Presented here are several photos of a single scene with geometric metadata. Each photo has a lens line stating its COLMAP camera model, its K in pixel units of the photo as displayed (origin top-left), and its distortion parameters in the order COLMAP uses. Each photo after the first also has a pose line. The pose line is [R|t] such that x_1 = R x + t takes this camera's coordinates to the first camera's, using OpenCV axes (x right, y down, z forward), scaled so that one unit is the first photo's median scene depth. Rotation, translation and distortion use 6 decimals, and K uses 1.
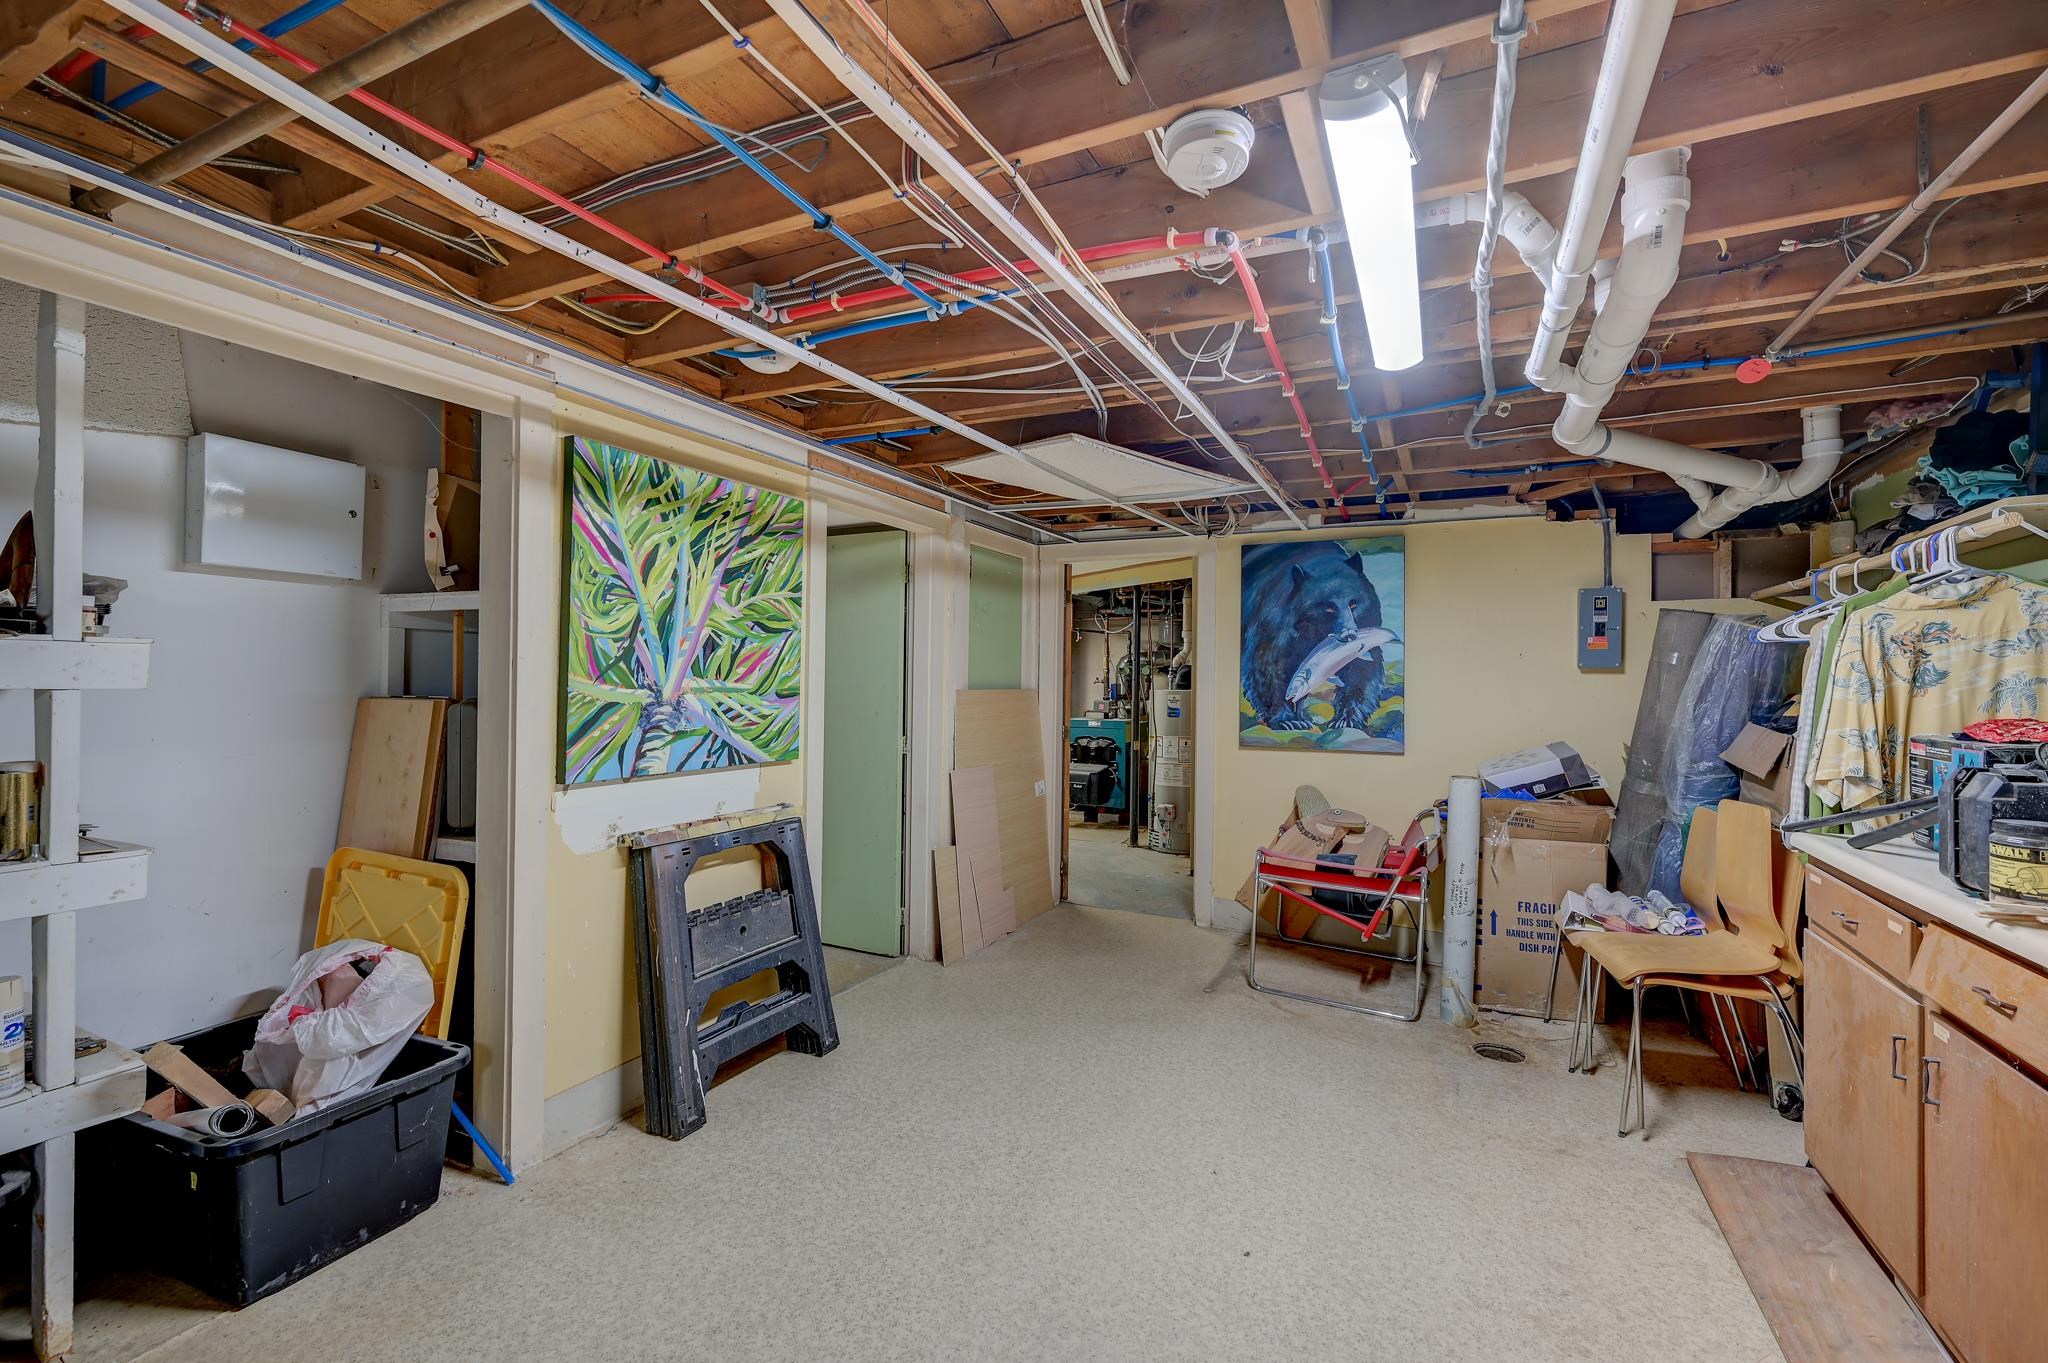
lens RADIAL K [[881.7, 0, 1021.1], [0, 881.7, 678.8], [0, 0, 1]] dist [-0.001630, -0.000220]
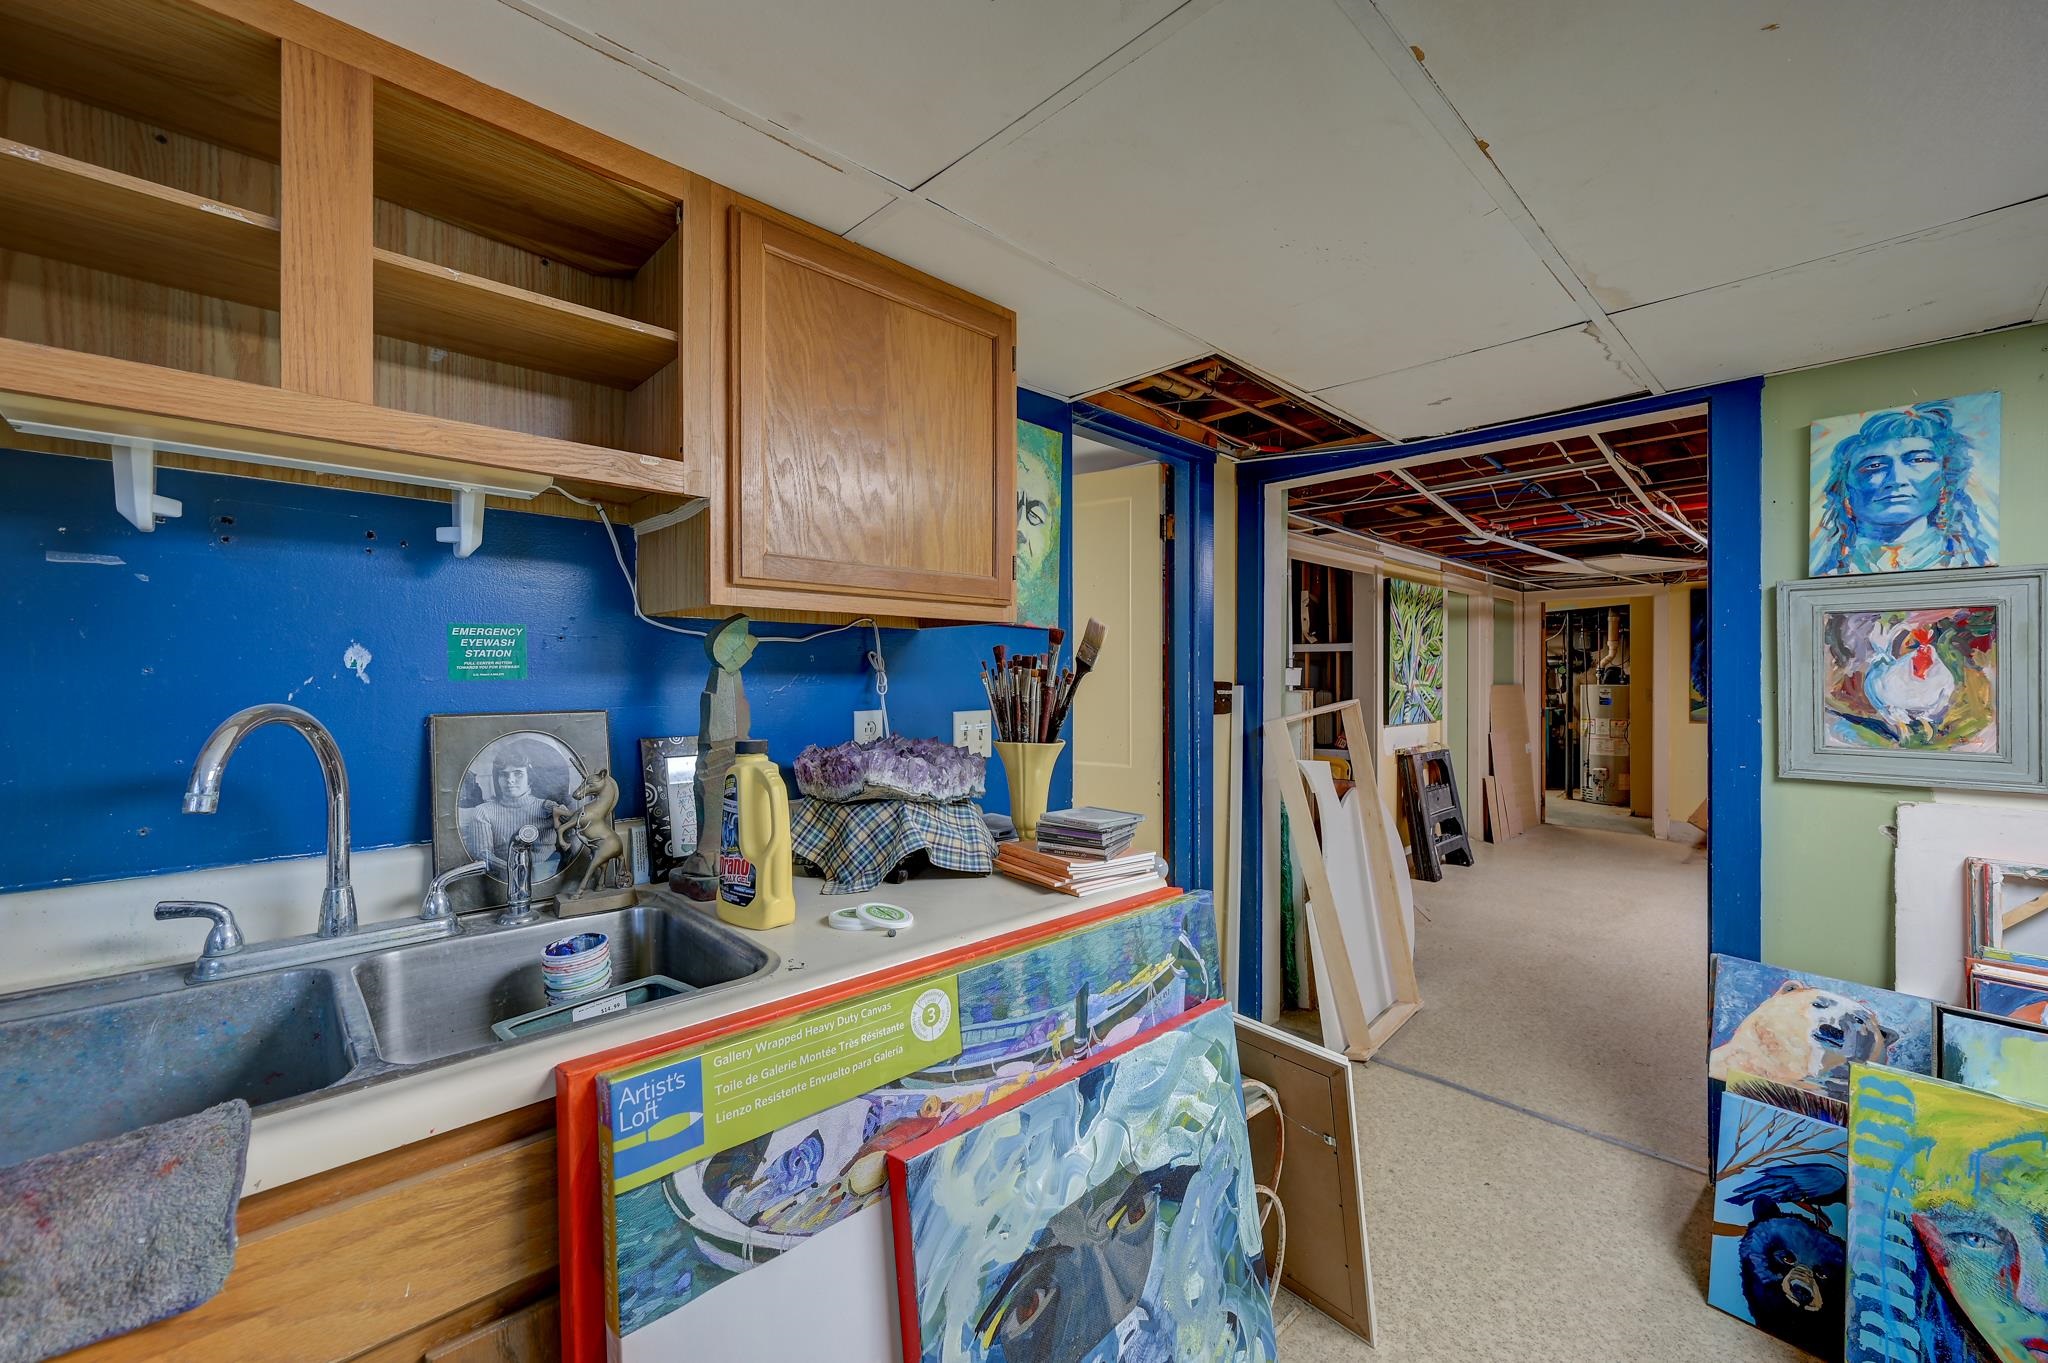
lens RADIAL K [[805.9, 0, 1030.0], [0, 805.9, 678.2], [0, 0, 1]] dist [-0.001508, -0.000058]
pose [[0.939632, -0.009811, -0.342047, -0.570124], [0.009664, 0.999951, -0.002134, -0.008945], [0.342051, -0.001301, 0.939680, -1.148209]]
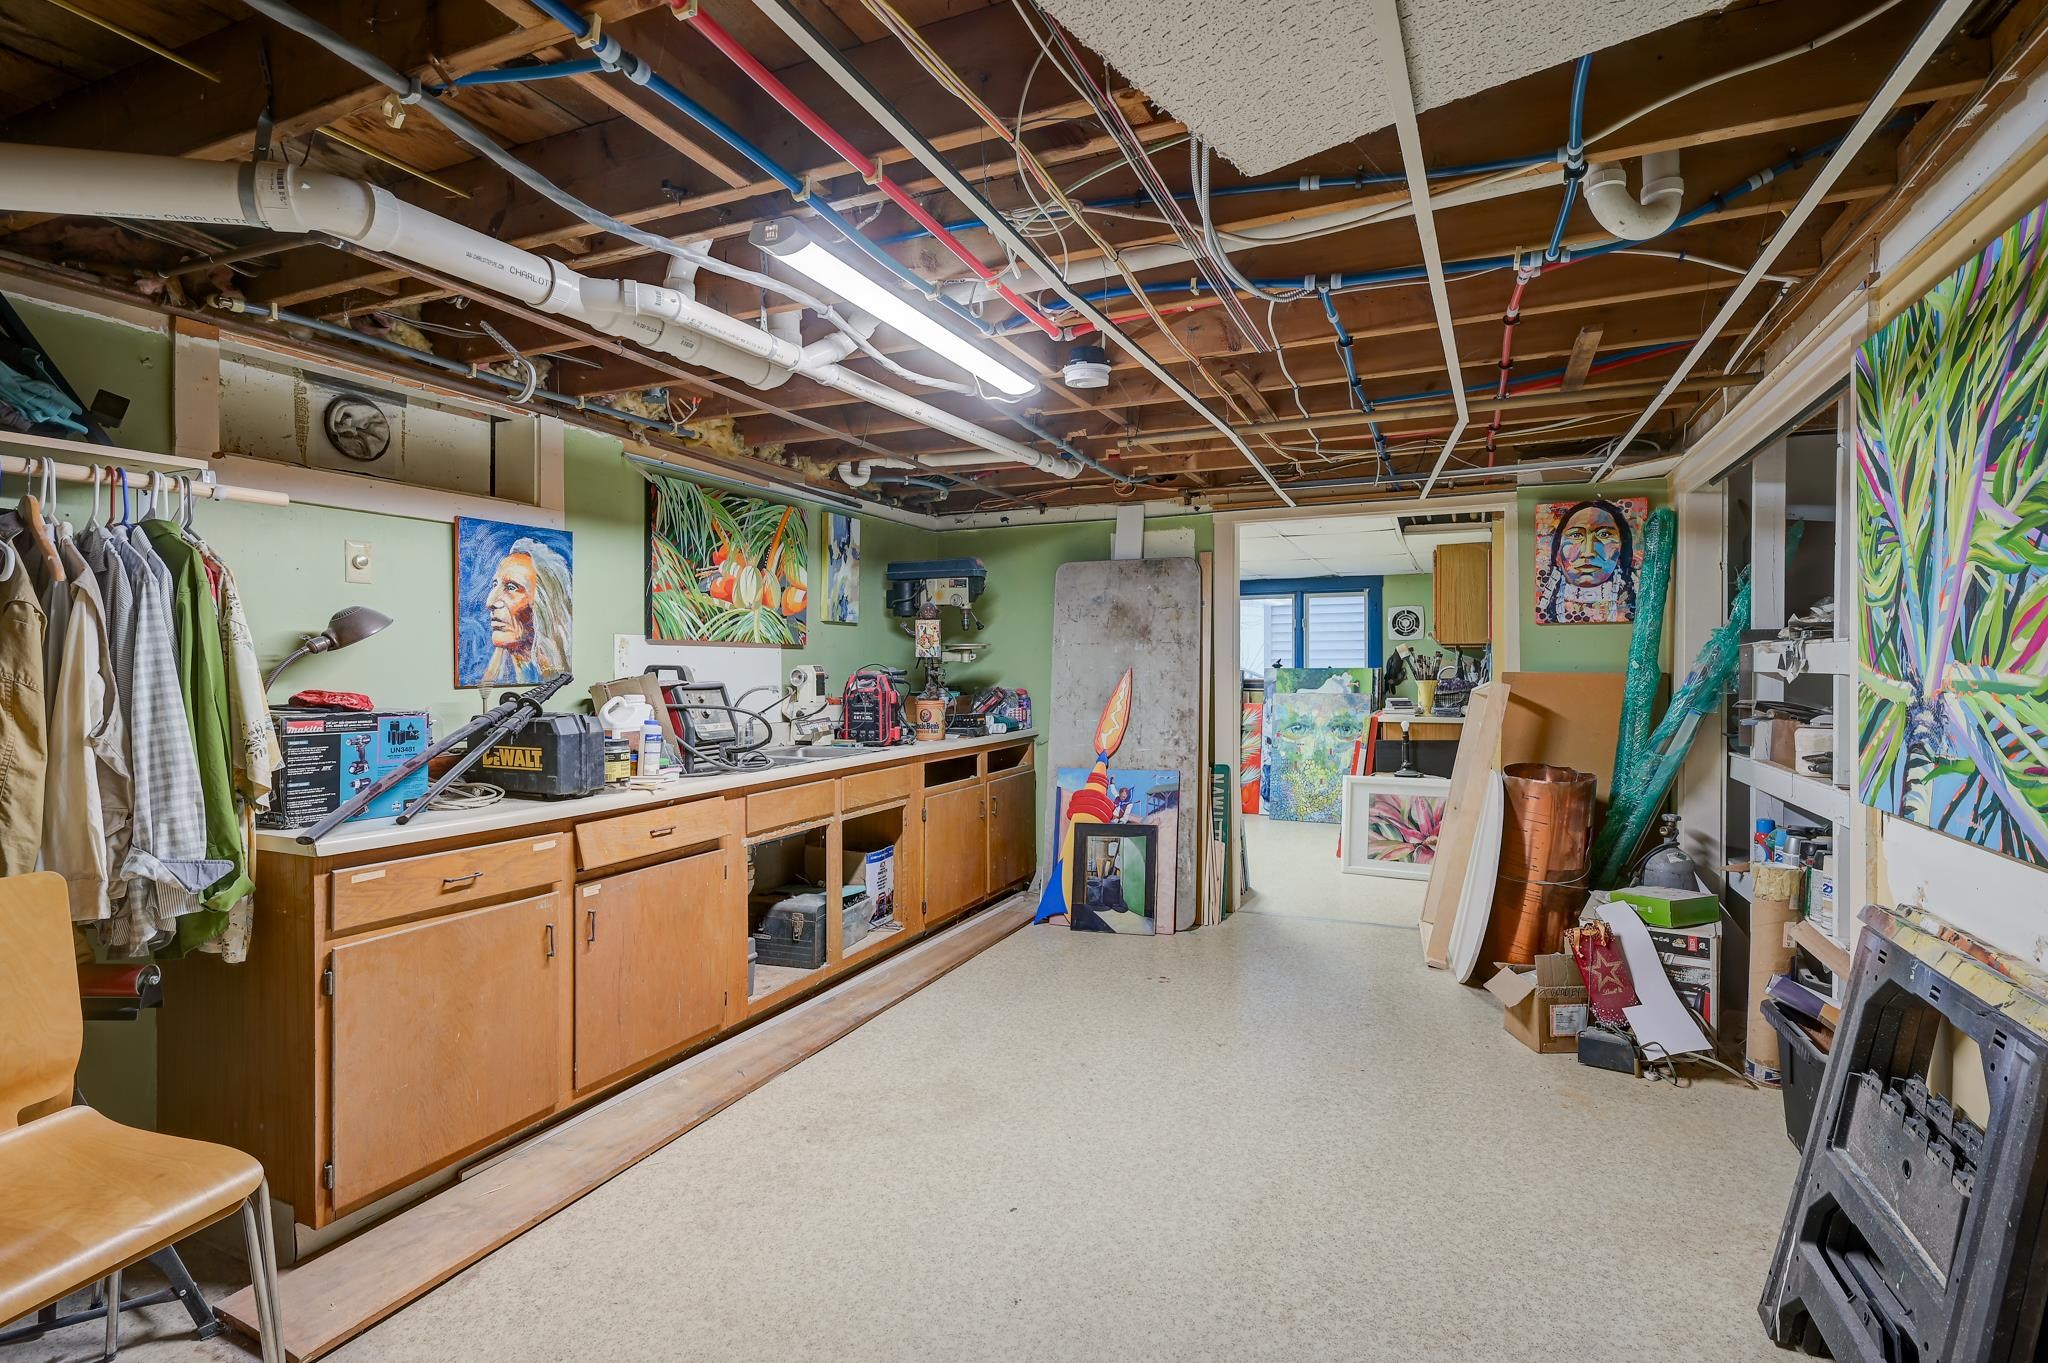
lens RADIAL K [[983.5, 0, 1025.5], [0, 983.5, 672.5], [0, 0, 1]] dist [0.000046, -0.000003]
pose [[-0.999523, -0.008119, -0.029792, 0.199640], [-0.008288, 0.999950, 0.005547, 0.006101], [0.029746, 0.005791, -0.999541, 1.530581]]
